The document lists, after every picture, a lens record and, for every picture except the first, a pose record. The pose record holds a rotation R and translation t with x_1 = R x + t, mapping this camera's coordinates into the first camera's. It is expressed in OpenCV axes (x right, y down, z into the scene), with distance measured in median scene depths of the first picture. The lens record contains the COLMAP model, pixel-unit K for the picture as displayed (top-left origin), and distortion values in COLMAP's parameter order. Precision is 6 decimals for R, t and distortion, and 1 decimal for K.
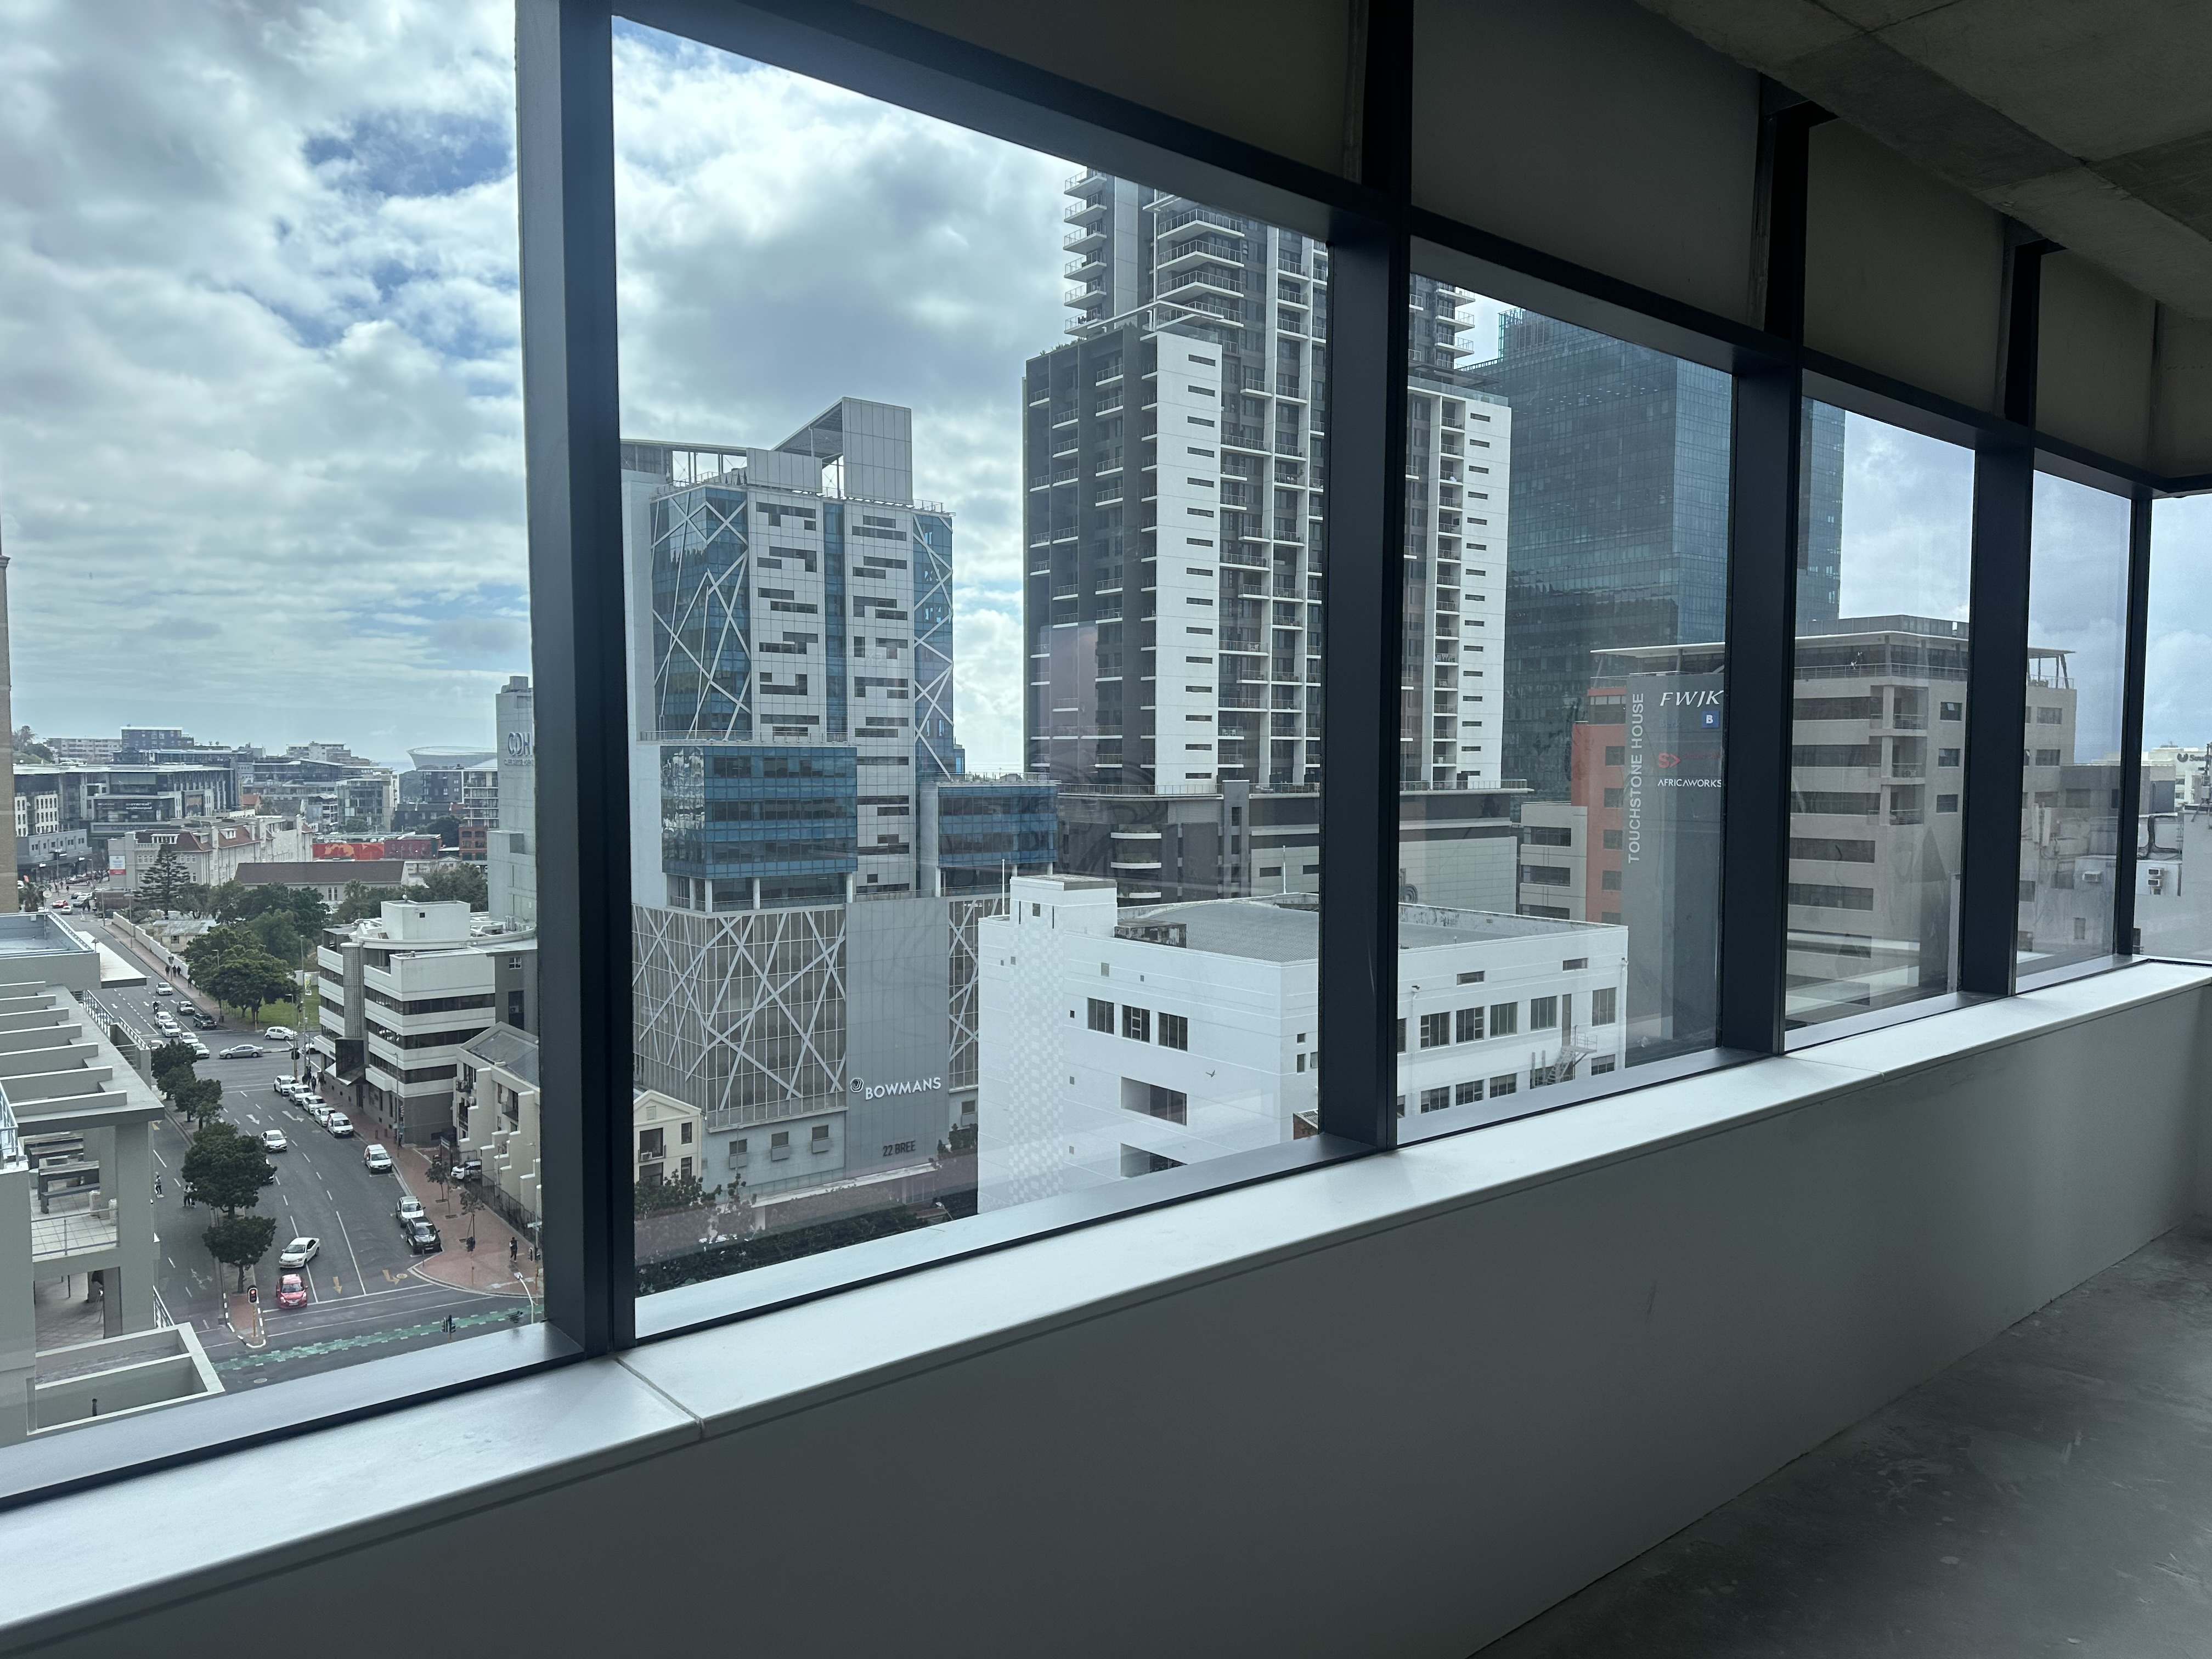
lens RADIAL K [[1542.2, 0, 1109.1], [0, 1542.2, 831.5], [0, 0, 1]] dist [0.003876, -0.004282]
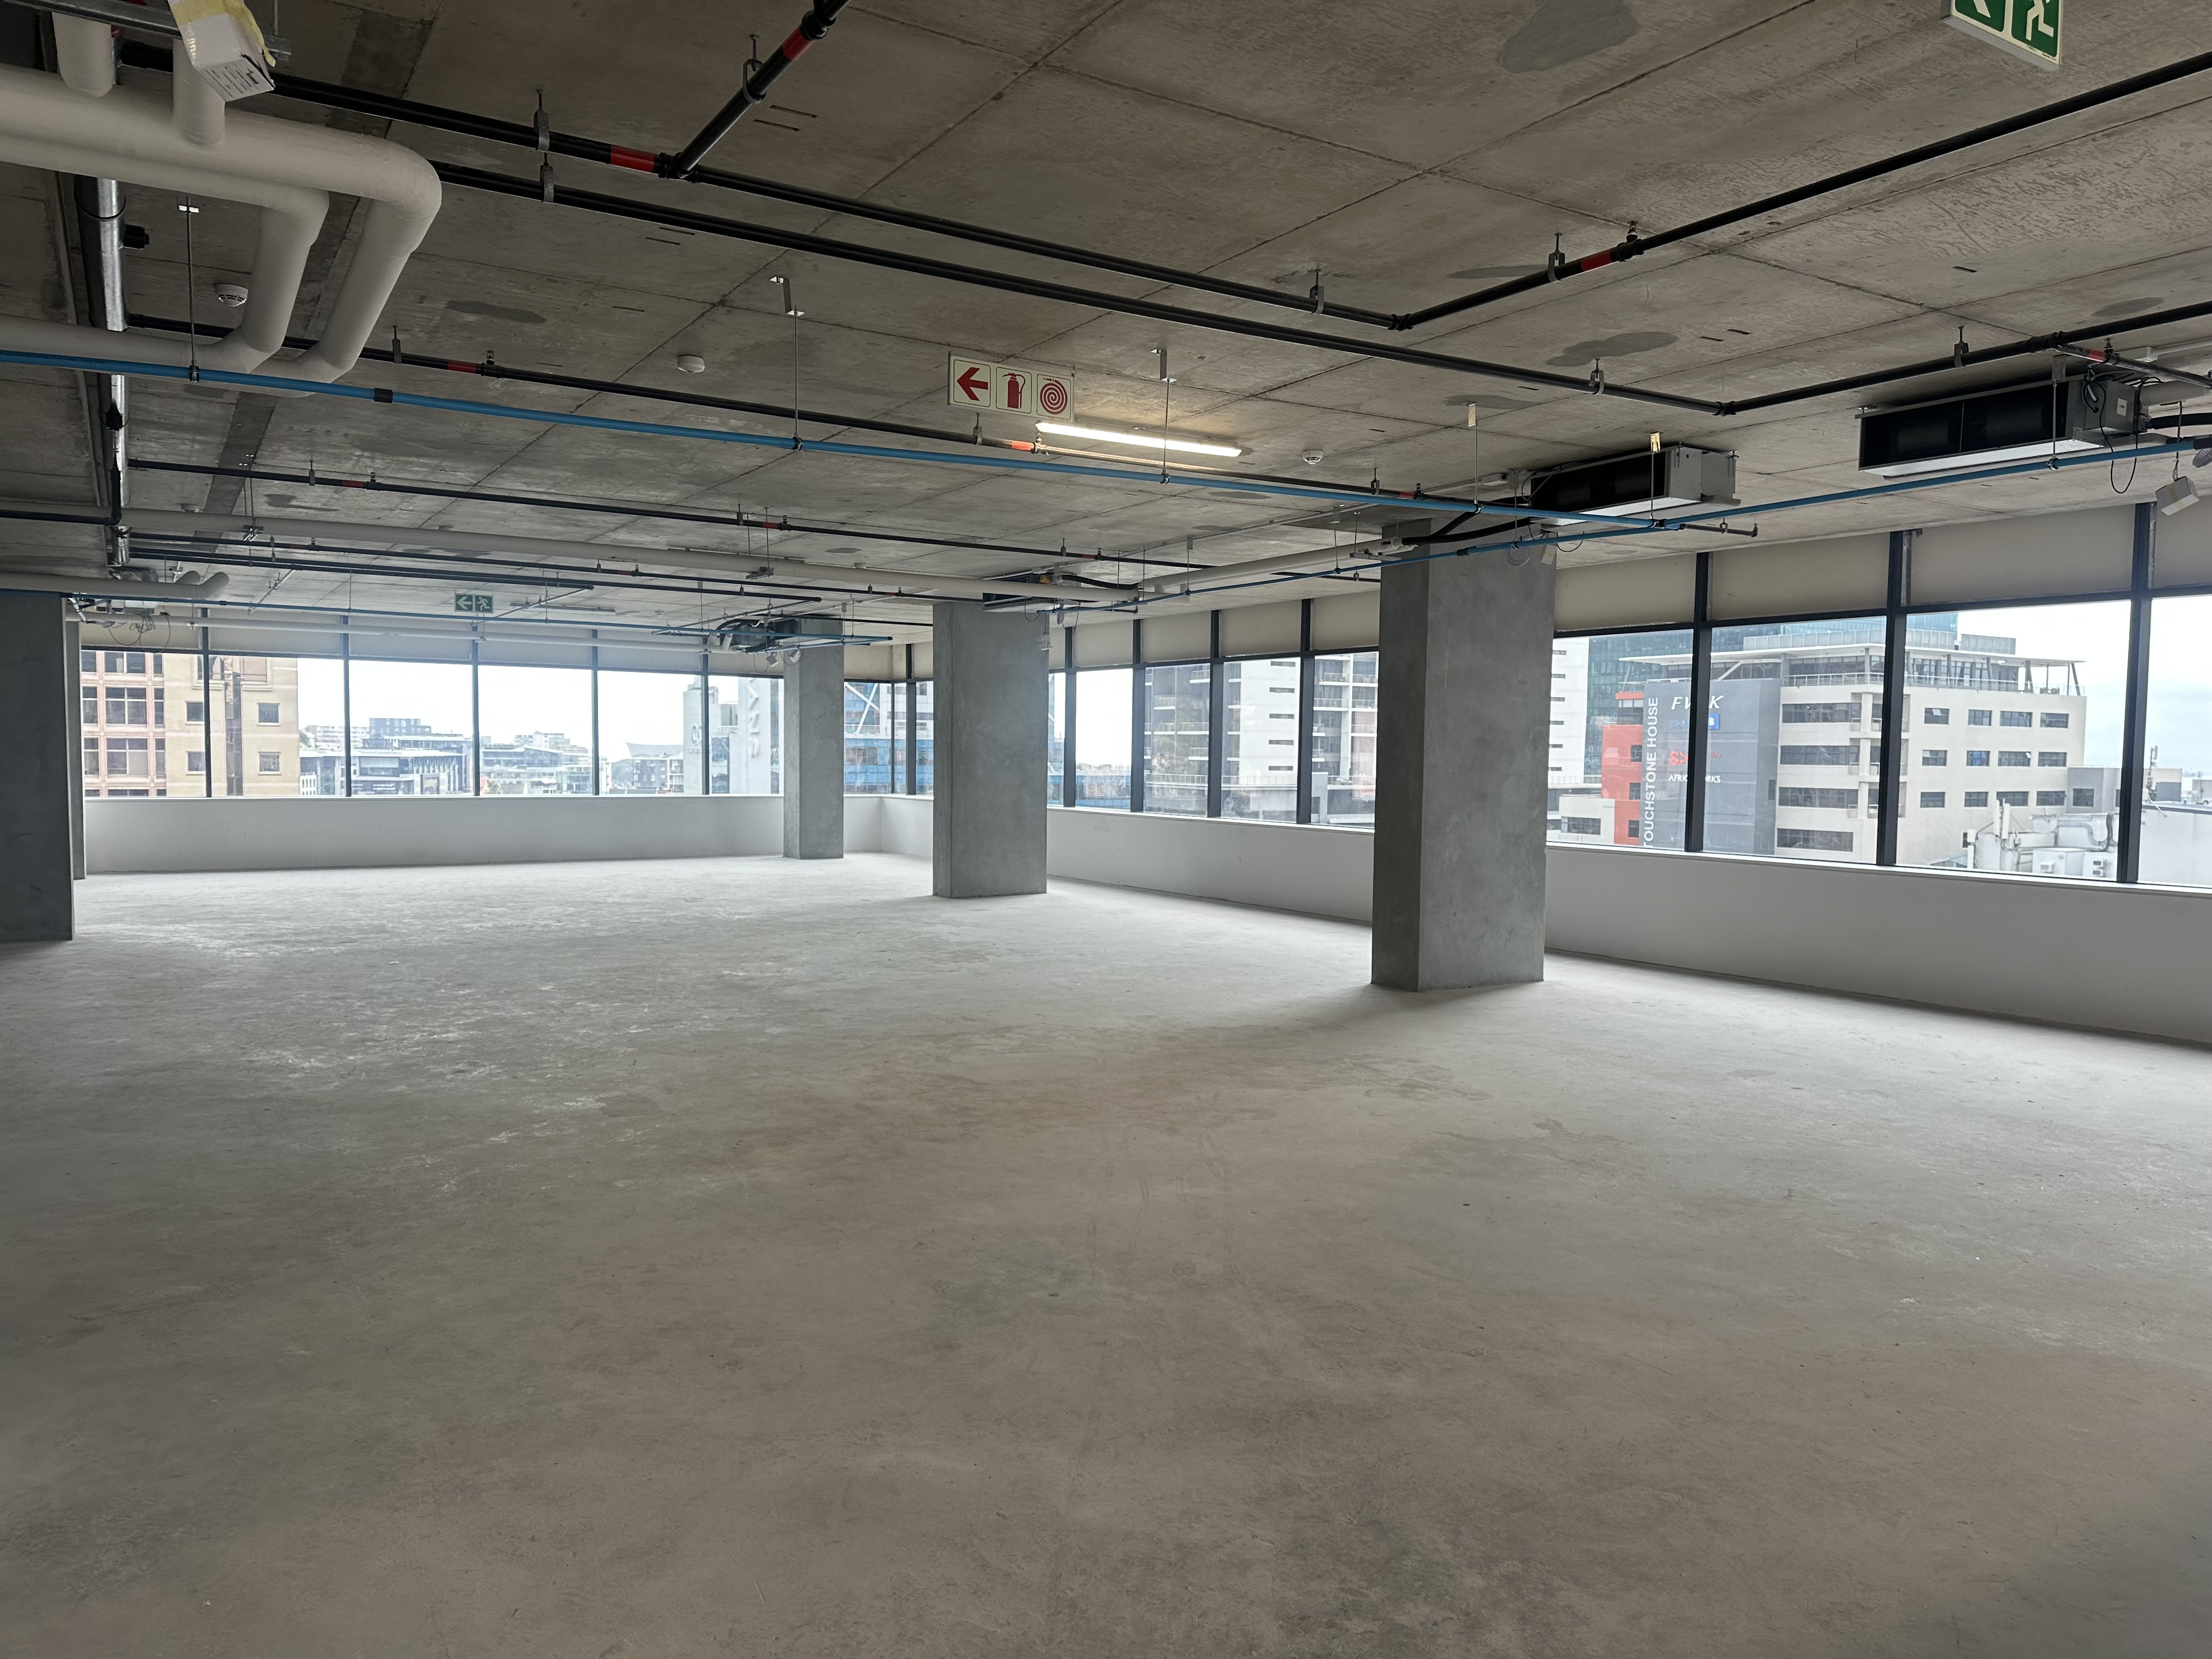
lens RADIAL K [[1542.2, 0, 1108.7], [0, 1542.2, 839.2], [0, 0, 1]] dist [0.003876, -0.004282]
pose [[0.992491, 0.017089, -0.121119, 0.053694], [-0.016019, 0.999824, 0.009802, 0.004483], [0.121265, -0.007788, 0.992590, -0.087813]]
